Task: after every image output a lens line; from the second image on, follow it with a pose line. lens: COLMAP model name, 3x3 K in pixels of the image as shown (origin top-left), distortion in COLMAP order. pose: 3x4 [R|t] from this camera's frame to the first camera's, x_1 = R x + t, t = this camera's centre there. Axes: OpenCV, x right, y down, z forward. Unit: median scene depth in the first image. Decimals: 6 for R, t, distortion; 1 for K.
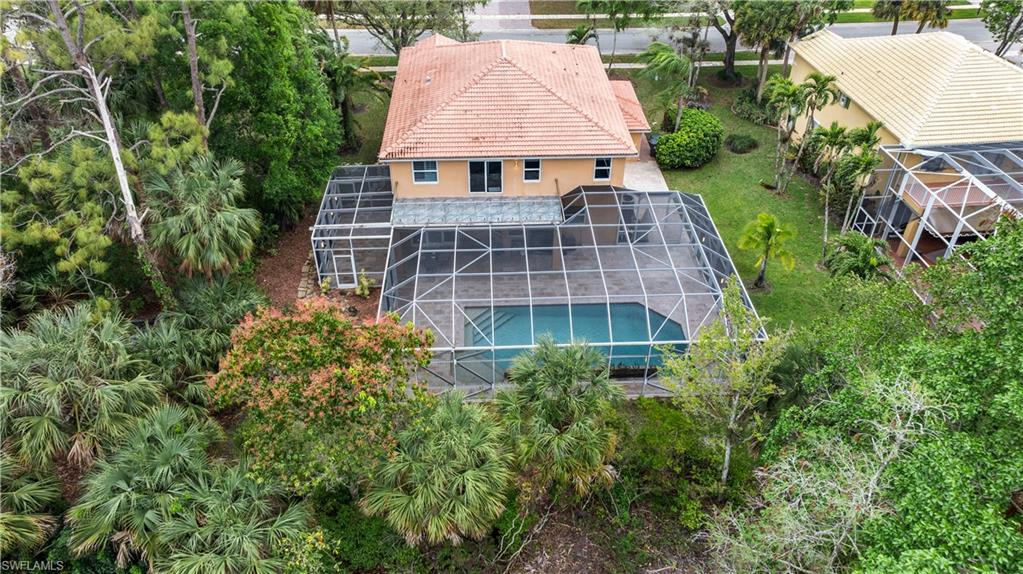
lens RADIAL K [[717.0, 0, 511.5], [0, 717.0, 287.0], [0, 0, 1]] dist [0.005392, 0.000275]
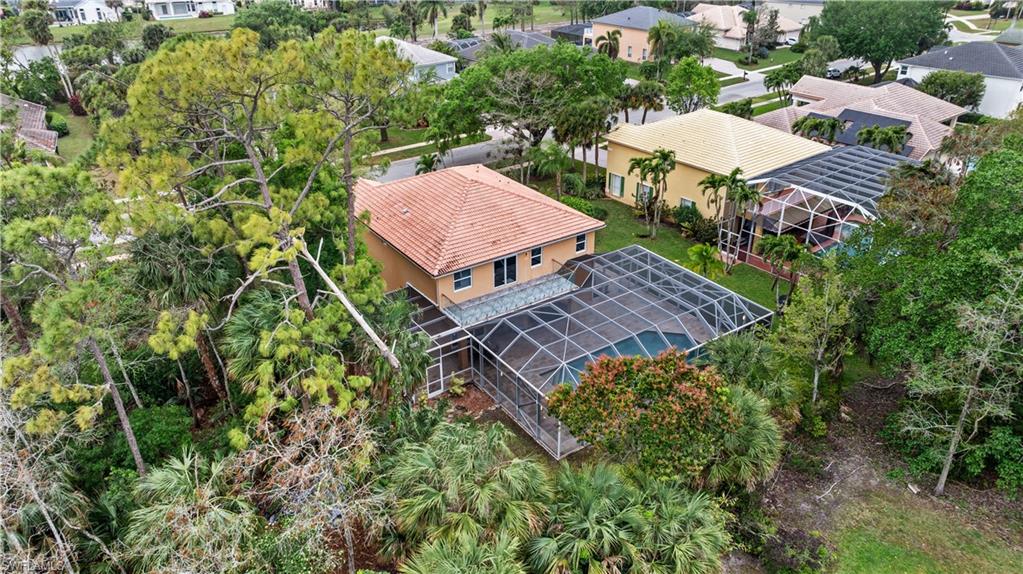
lens RADIAL K [[717.0, 0, 511.5], [0, 717.0, 287.0], [0, 0, 1]] dist [0.005392, 0.000275]
pose [[0.855690, -0.261030, 0.446831, -0.575476], [0.333433, 0.938438, -0.090313, -0.016524], [-0.395749, 0.226268, 0.890048, -0.072520]]
